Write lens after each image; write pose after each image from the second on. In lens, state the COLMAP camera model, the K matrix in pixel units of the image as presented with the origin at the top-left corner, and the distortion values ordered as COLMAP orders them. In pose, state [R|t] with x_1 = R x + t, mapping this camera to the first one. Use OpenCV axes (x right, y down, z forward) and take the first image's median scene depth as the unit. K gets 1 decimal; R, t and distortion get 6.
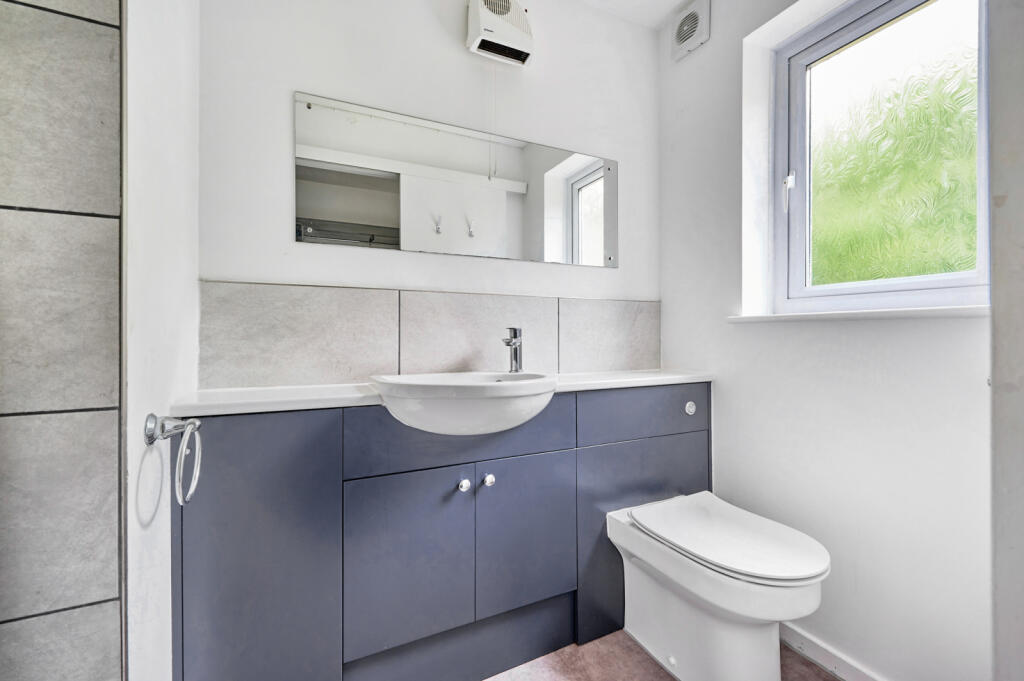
lens RADIAL K [[413.1, 0, 504.9], [0, 413.1, 339.7], [0, 0, 1]] dist [-0.000585, -0.001552]
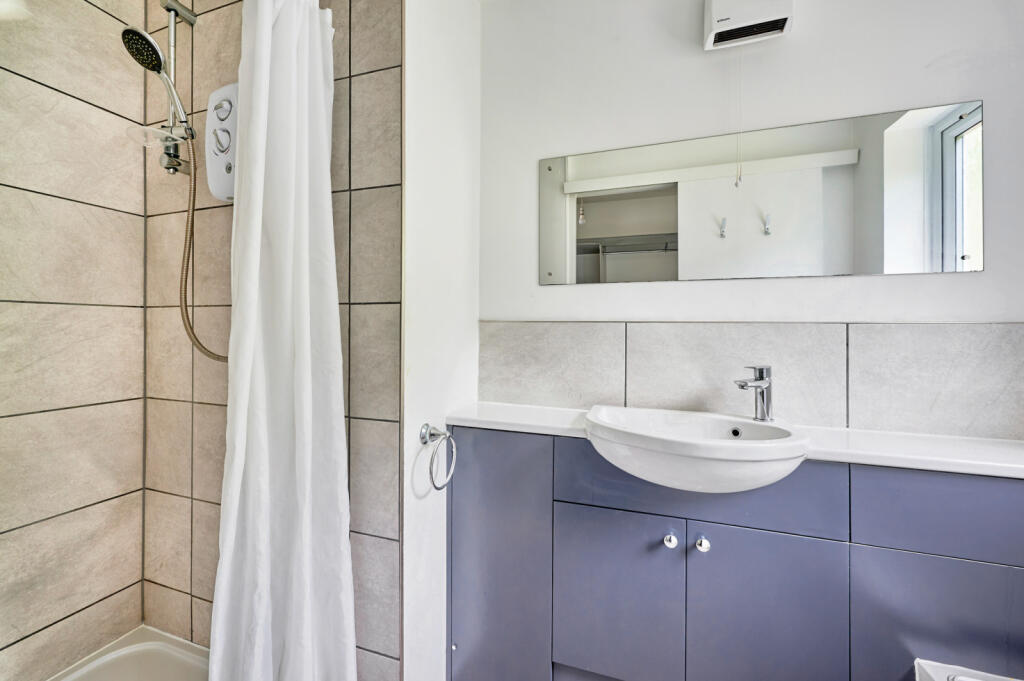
lens RADIAL K [[413.1, 0, 502.7], [0, 413.1, 330.2], [0, 0, 1]] dist [-0.000585, -0.001552]
pose [[0.712479, 0.003232, -0.701686, 0.258112], [-0.009073, 0.999948, -0.004607, -0.101400], [0.701635, 0.009649, 0.712471, 0.074592]]
